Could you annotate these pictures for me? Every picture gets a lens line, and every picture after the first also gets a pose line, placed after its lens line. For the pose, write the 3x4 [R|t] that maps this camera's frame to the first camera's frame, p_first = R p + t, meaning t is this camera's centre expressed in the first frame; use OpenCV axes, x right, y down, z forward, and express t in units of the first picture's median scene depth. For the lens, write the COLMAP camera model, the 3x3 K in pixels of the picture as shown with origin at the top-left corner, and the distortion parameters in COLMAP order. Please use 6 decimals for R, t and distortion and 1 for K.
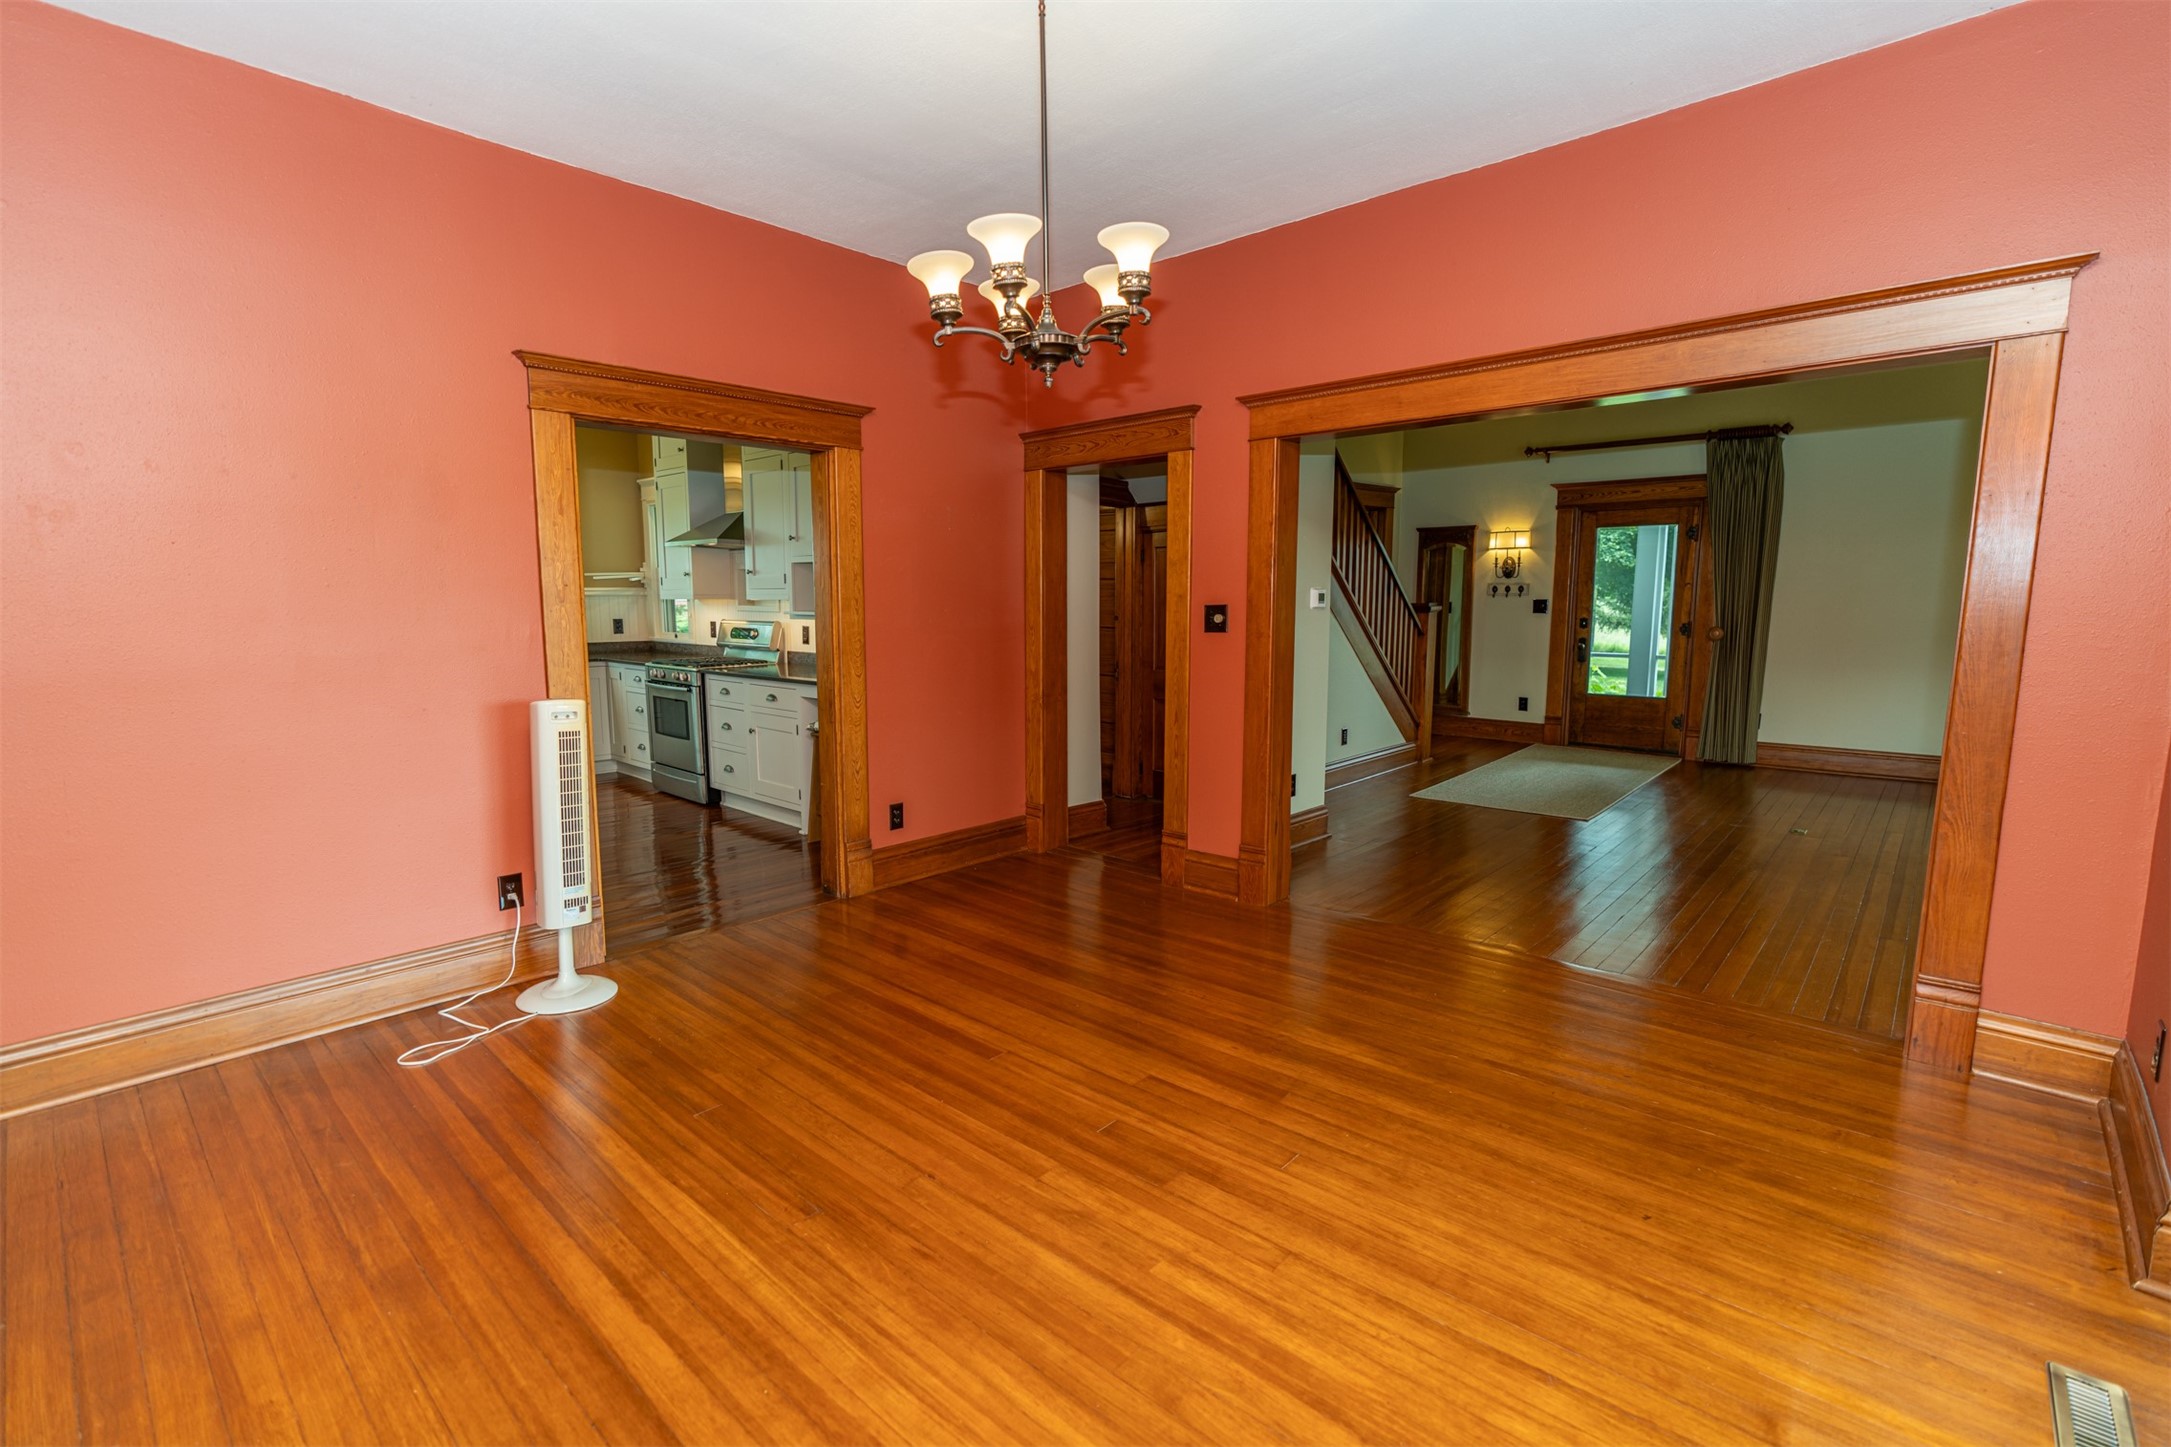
lens RADIAL K [[978.1, 0, 1089.3], [0, 978.1, 725.4], [0, 0, 1]] dist [-0.007363, 0.001973]
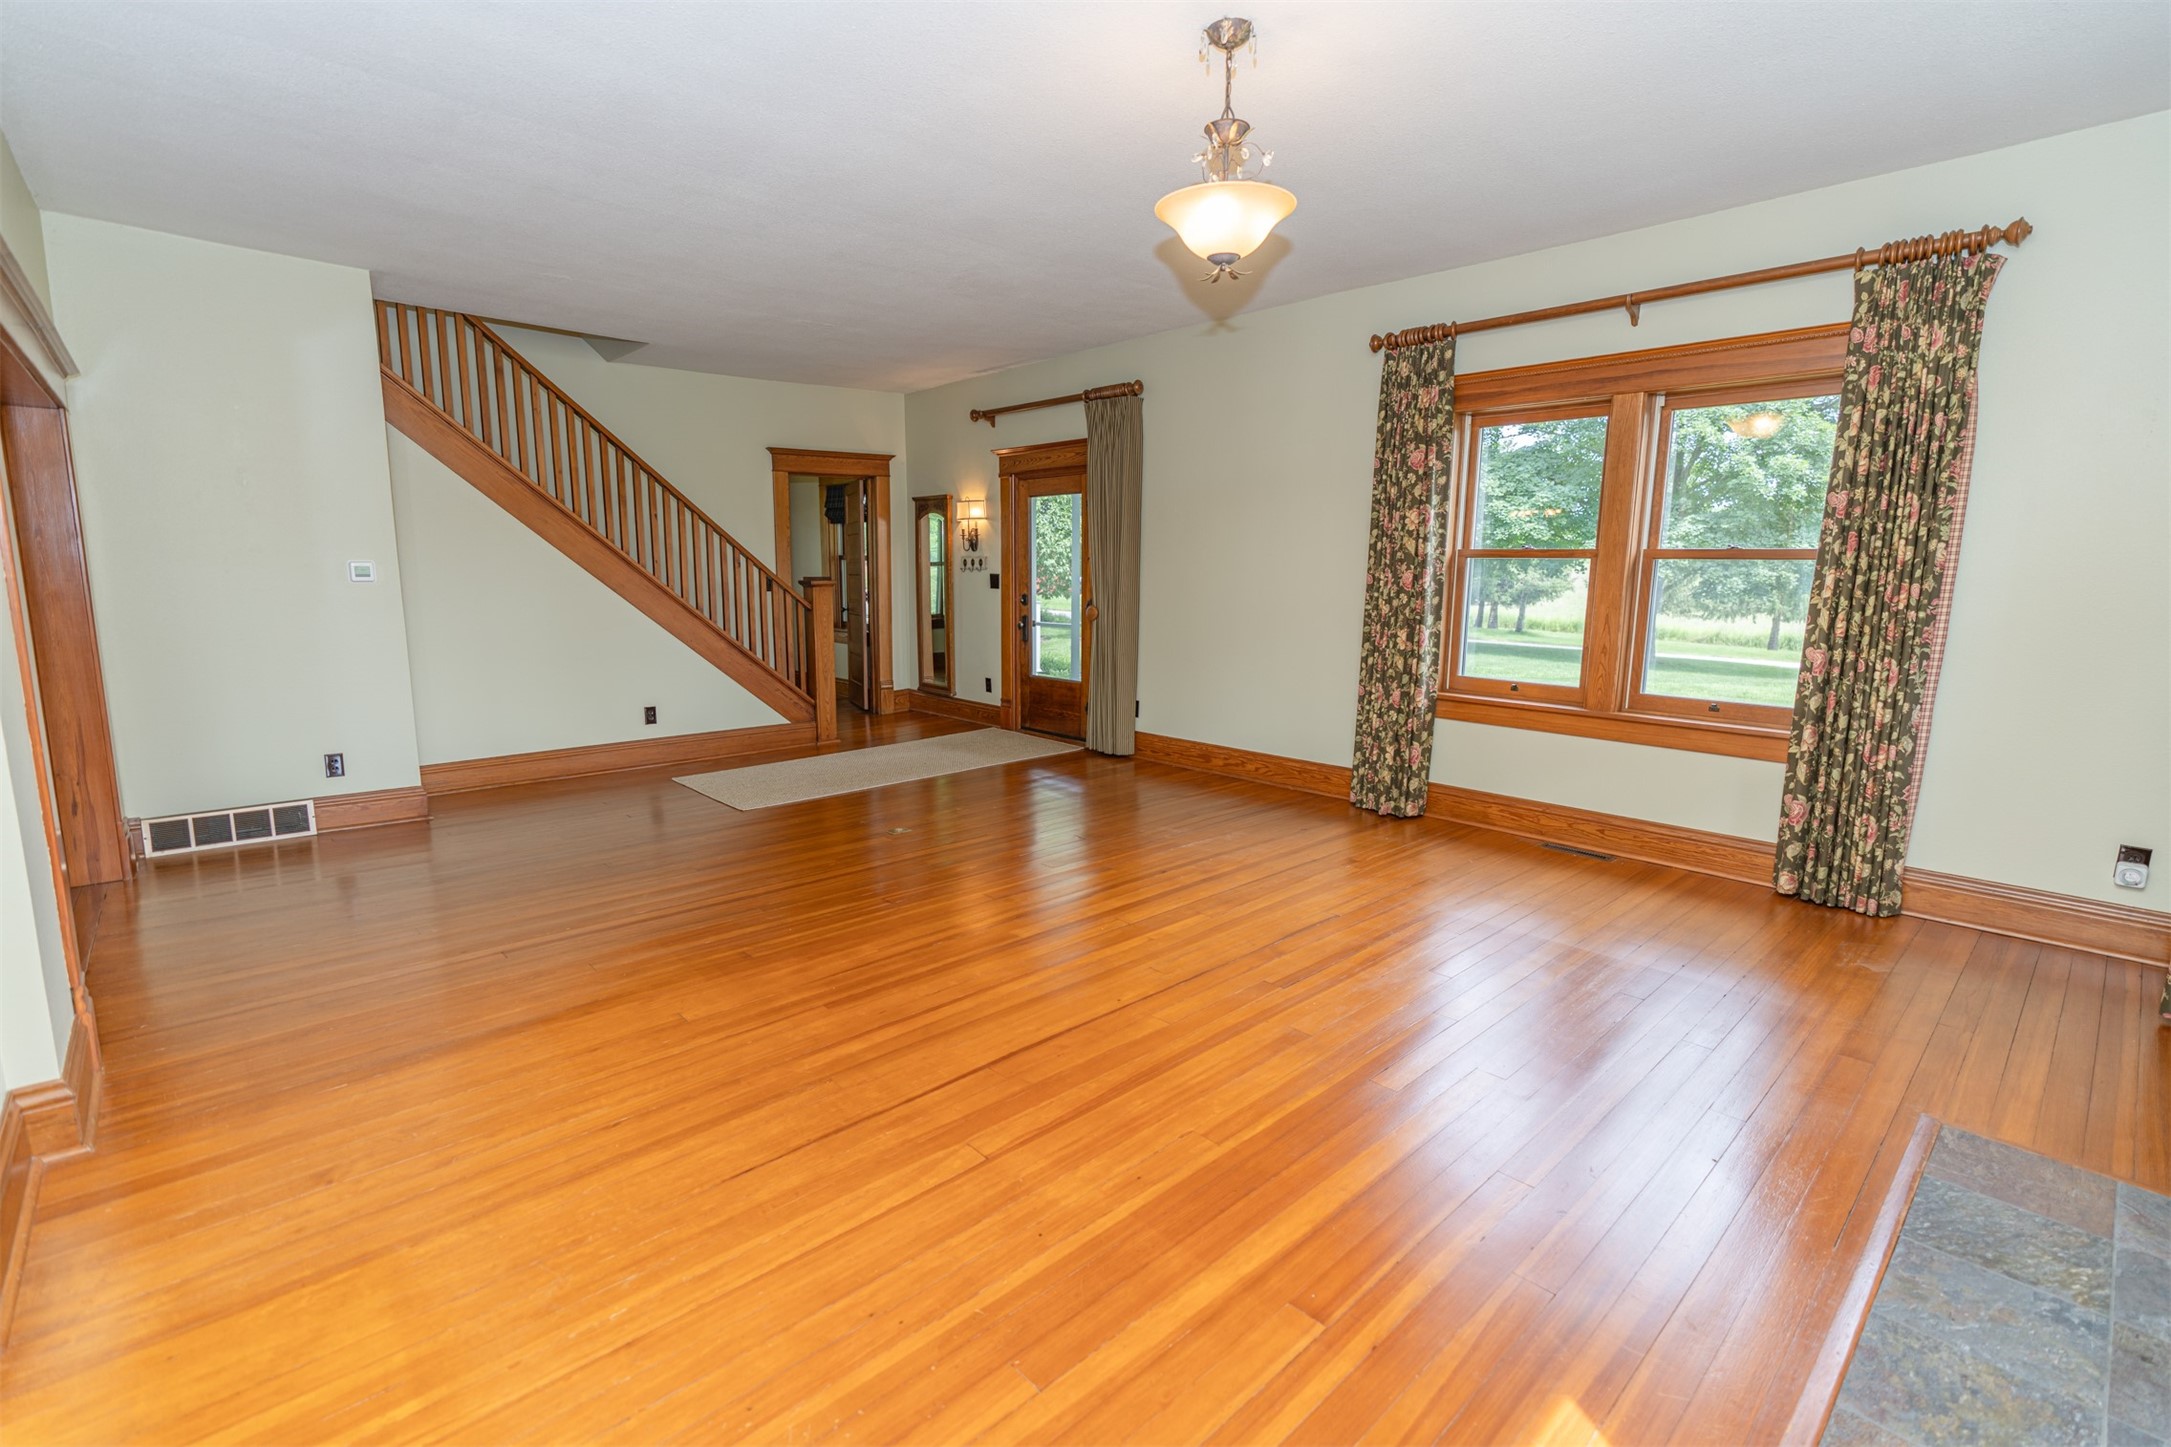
lens RADIAL K [[978.1, 0, 1084.7], [0, 978.1, 726.1], [0, 0, 1]] dist [-0.007363, 0.001973]
pose [[0.995429, 0.026039, -0.091888, 0.640502], [-0.023205, 0.999226, 0.031776, -0.014233], [0.092644, -0.029499, 0.995262, 0.066573]]
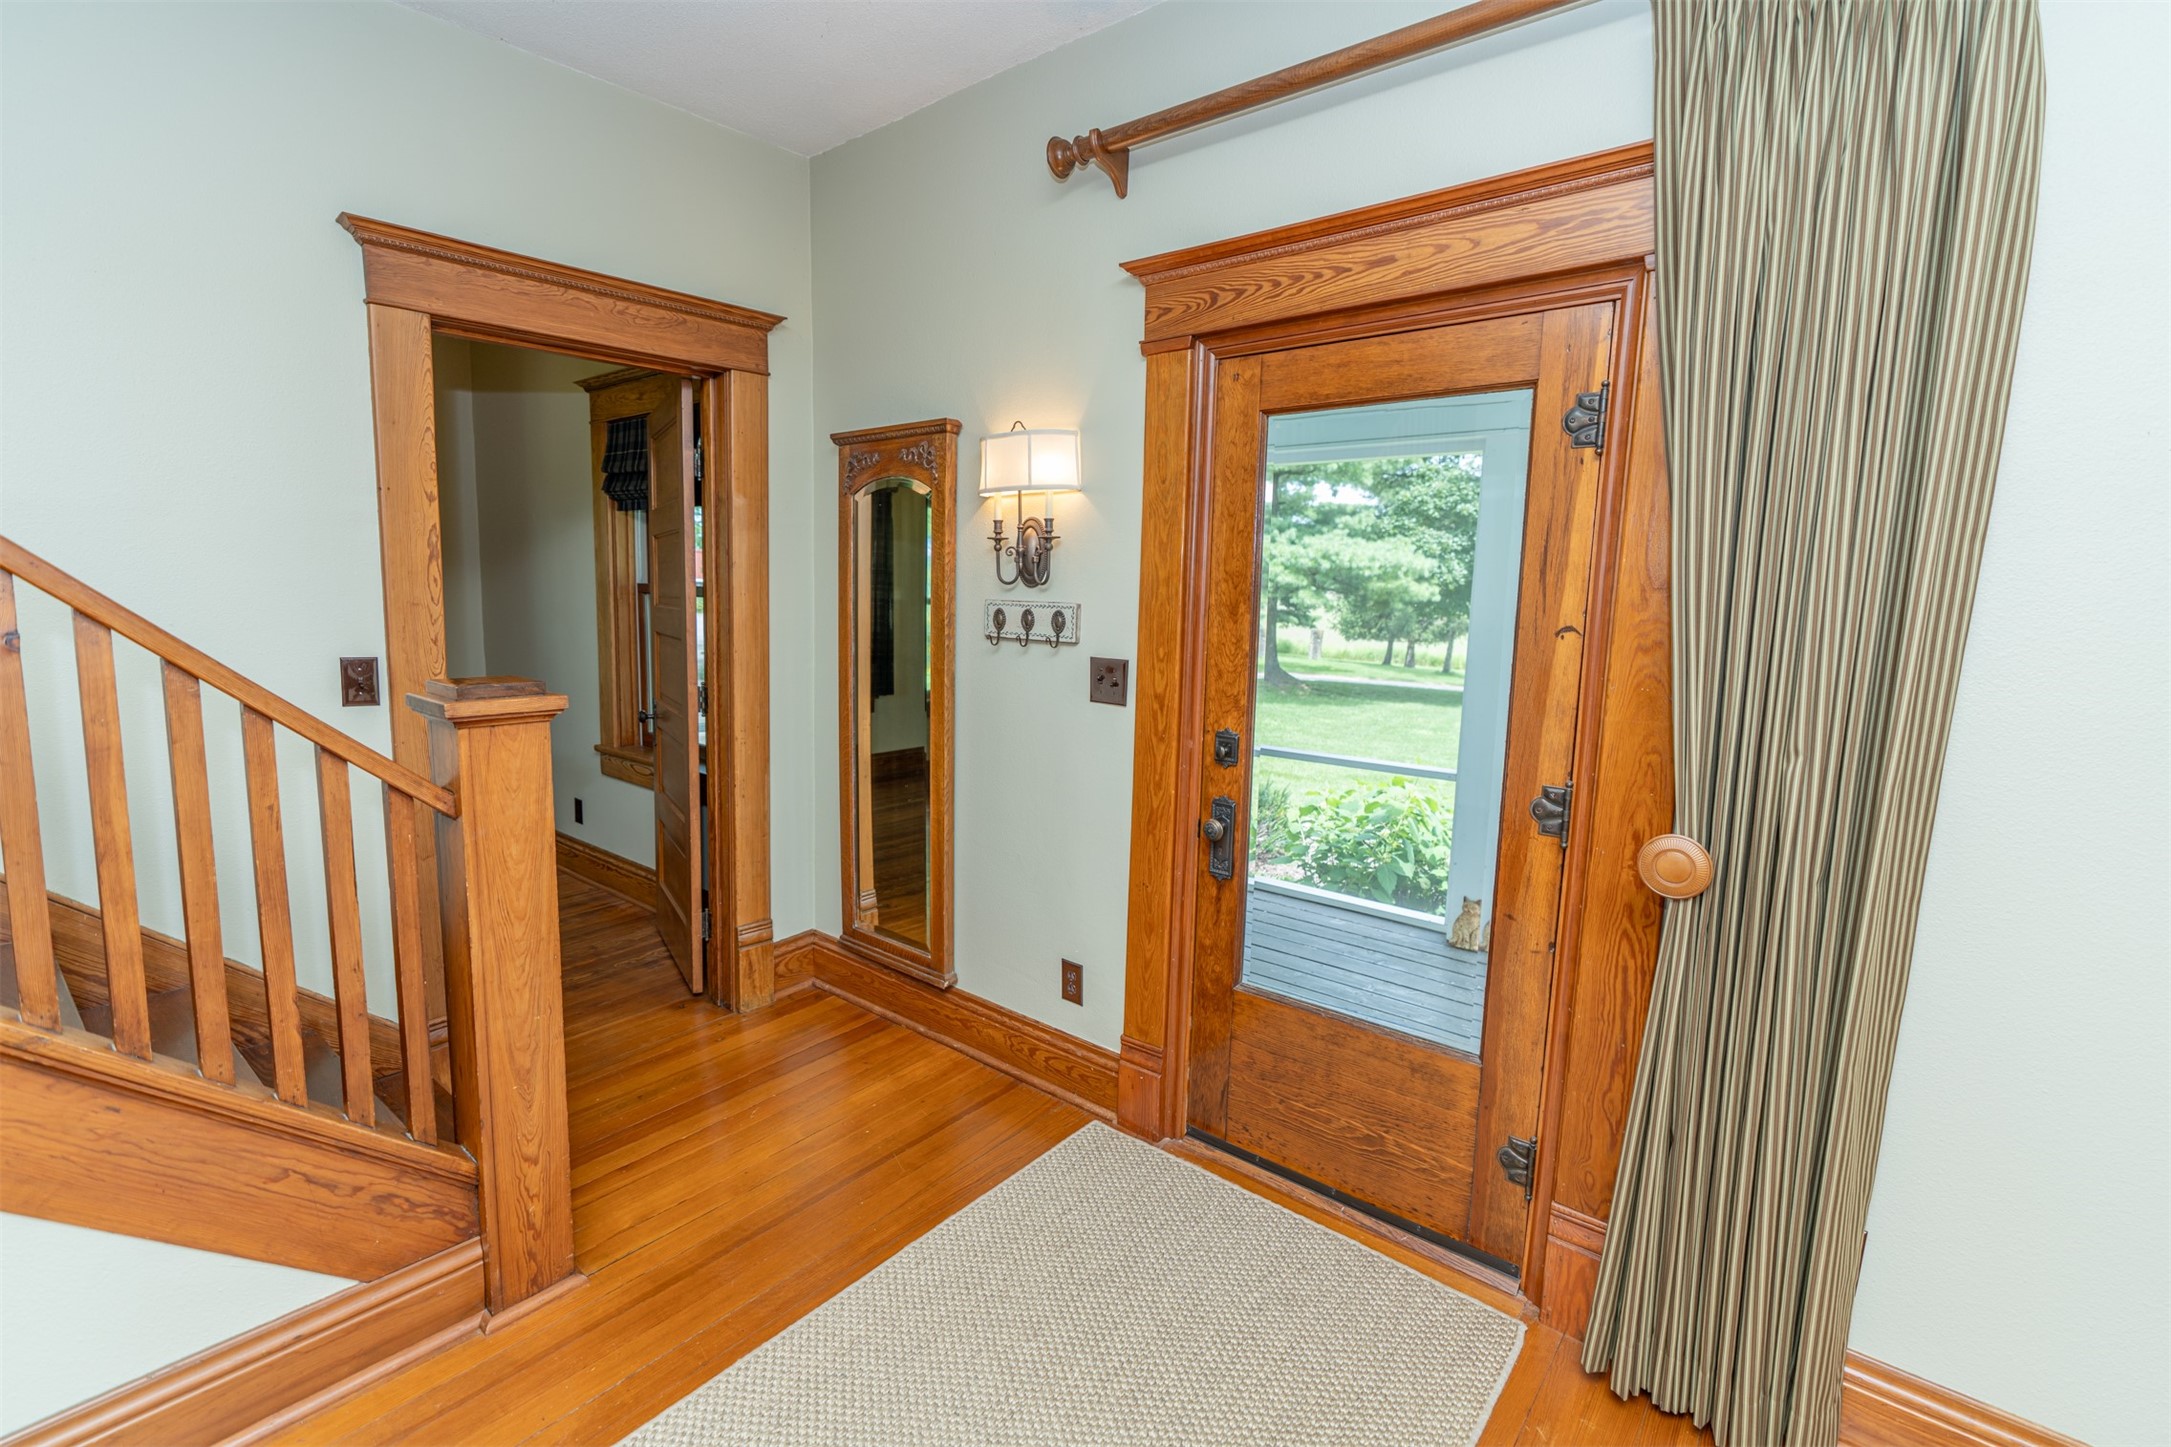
lens RADIAL K [[978.1, 0, 1082.3], [0, 978.1, 713.4], [0, 0, 1]] dist [-0.007363, 0.001973]
pose [[0.998432, 0.023234, 0.050930, 0.439791], [-0.022786, 0.999697, -0.009361, -0.108862], [-0.051132, 0.008185, 0.998658, 0.697353]]
